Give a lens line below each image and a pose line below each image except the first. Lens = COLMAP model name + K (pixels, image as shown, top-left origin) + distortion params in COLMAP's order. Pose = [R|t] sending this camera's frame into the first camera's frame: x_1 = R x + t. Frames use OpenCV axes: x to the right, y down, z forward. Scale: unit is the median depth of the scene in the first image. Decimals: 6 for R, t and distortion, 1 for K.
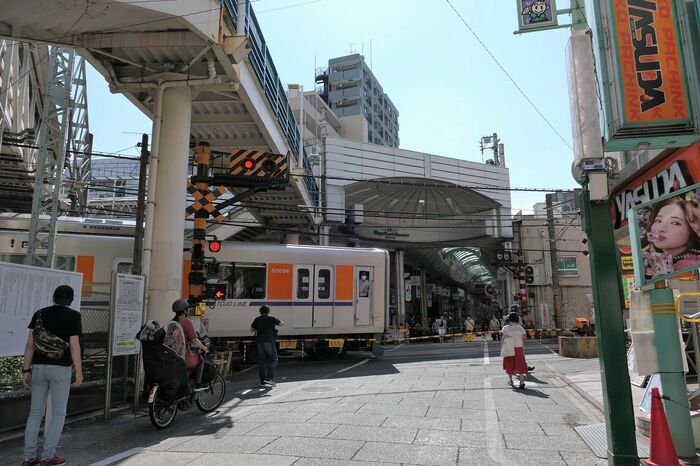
lens RADIAL K [[496.2, 0, 350.0], [0, 496.2, 233.0], [0, 0, 1]] dist [-0.010456, -0.007896]
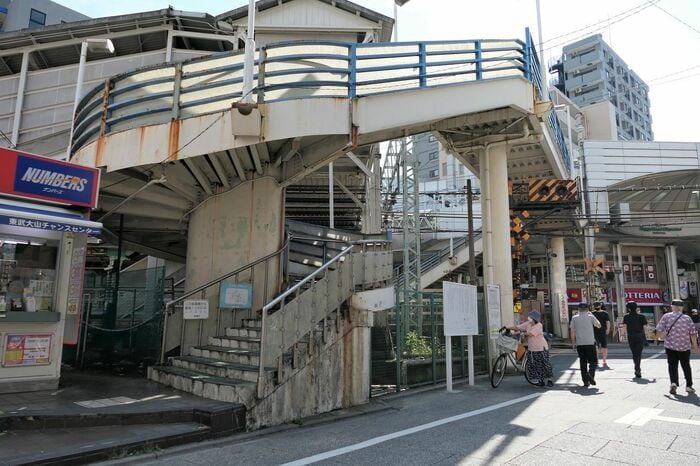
lens RADIAL K [[496.2, 0, 350.0], [0, 496.2, 233.0], [0, 0, 1]] dist [-0.010456, -0.007896]
pose [[0.897333, -0.059789, -0.437286, -0.035434], [0.062073, 0.998030, -0.009081, -0.017933], [0.436968, -0.018995, 0.899276, -0.111021]]
